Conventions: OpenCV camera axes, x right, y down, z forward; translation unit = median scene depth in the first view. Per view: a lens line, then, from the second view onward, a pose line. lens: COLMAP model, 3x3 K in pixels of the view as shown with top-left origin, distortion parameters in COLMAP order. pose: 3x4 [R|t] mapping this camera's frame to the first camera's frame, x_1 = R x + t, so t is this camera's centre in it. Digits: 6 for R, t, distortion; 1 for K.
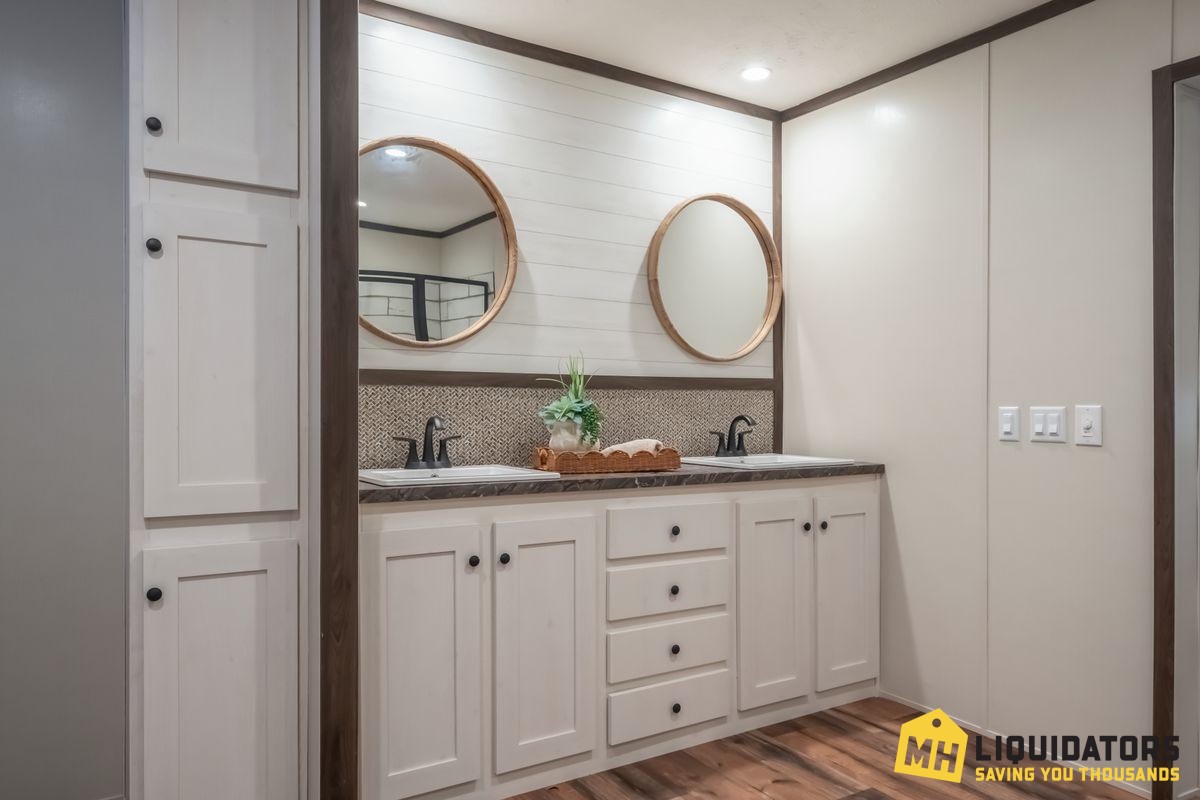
lens RADIAL K [[814.7, 0, 601.5], [0, 814.7, 394.1], [0, 0, 1]] dist [-0.024172, 0.010939]
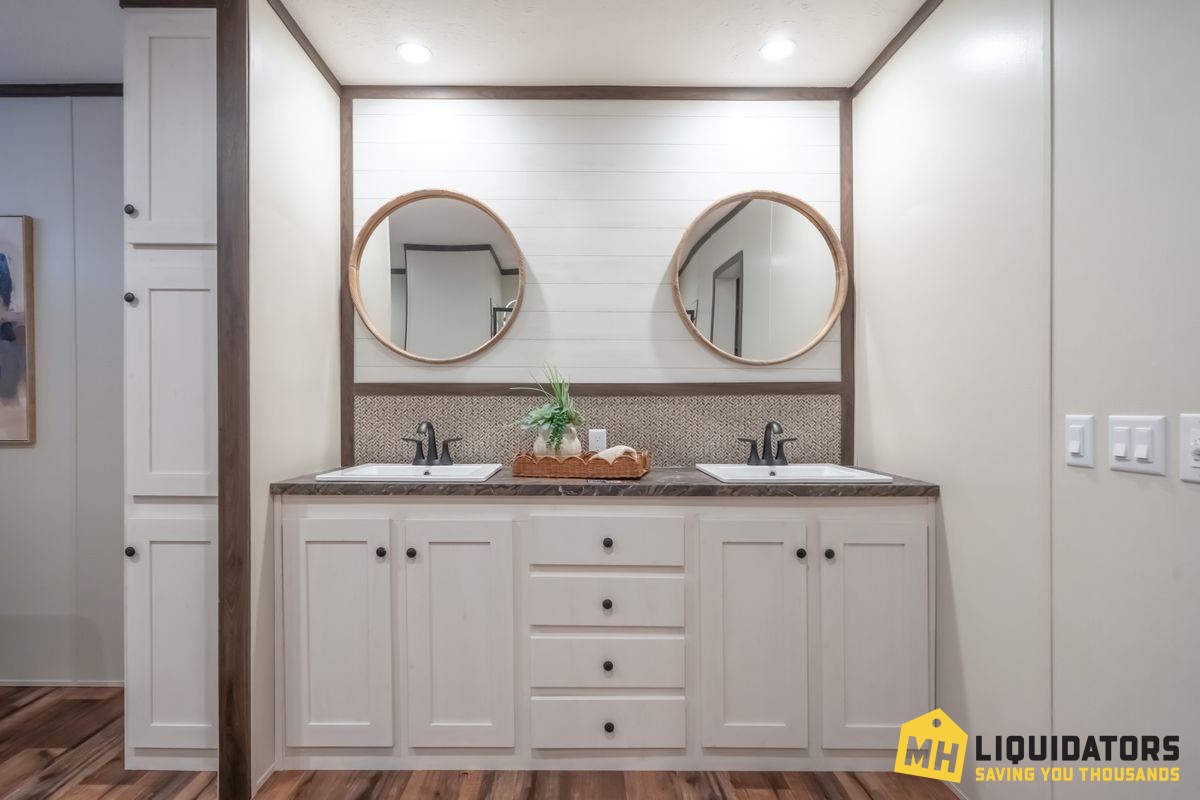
lens RADIAL K [[579.2, 0, 593.5], [0, 579.2, 403.5], [0, 0, 1]] dist [-0.007007, 0.000159]
pose [[0.845893, -0.006826, -0.533309, 0.419134], [0.010566, 0.999936, 0.003961, 0.000210], [0.533248, -0.008985, 0.845911, 0.390177]]
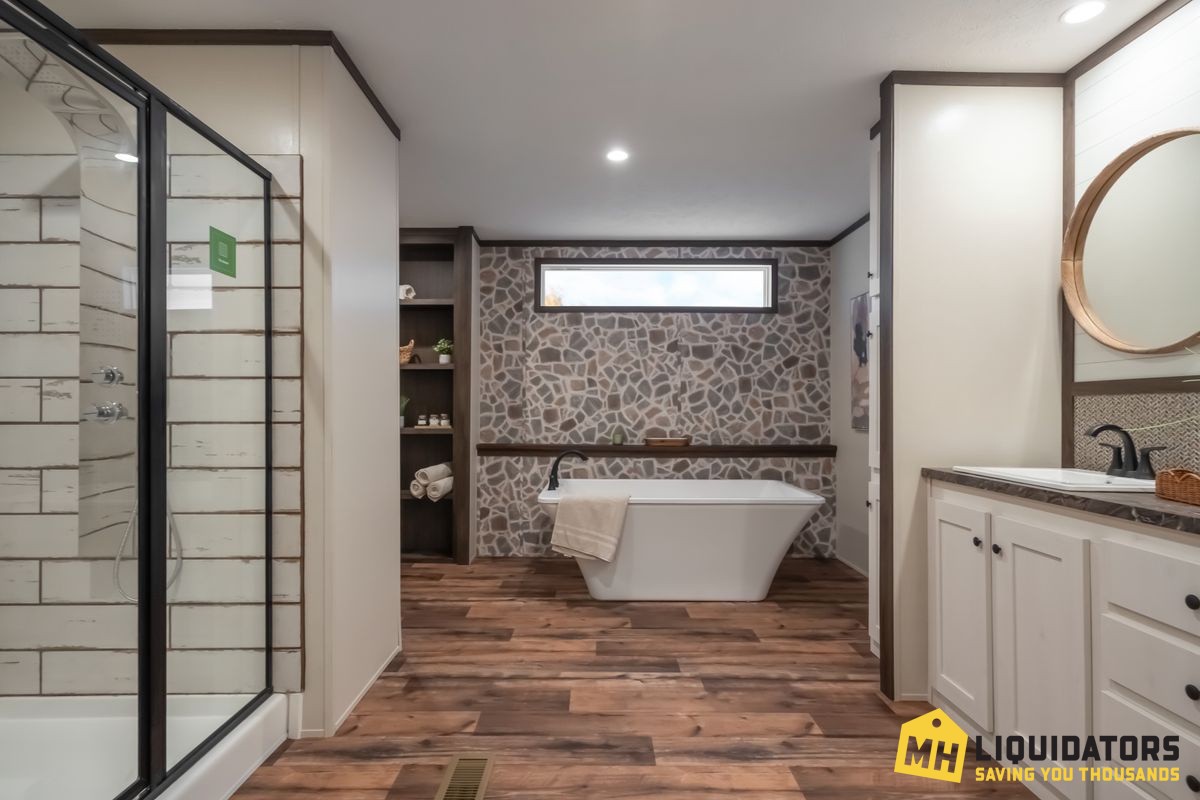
lens RADIAL K [[592.6, 0, 587.6], [0, 592.6, 402.7], [0, 0, 1]] dist [-0.000997, 0.000920]
pose [[-0.544682, -0.018899, -0.838430, 0.722172], [0.000422, 0.999740, -0.022810, 0.016160], [0.838643, -0.012778, -0.544532, 0.805643]]
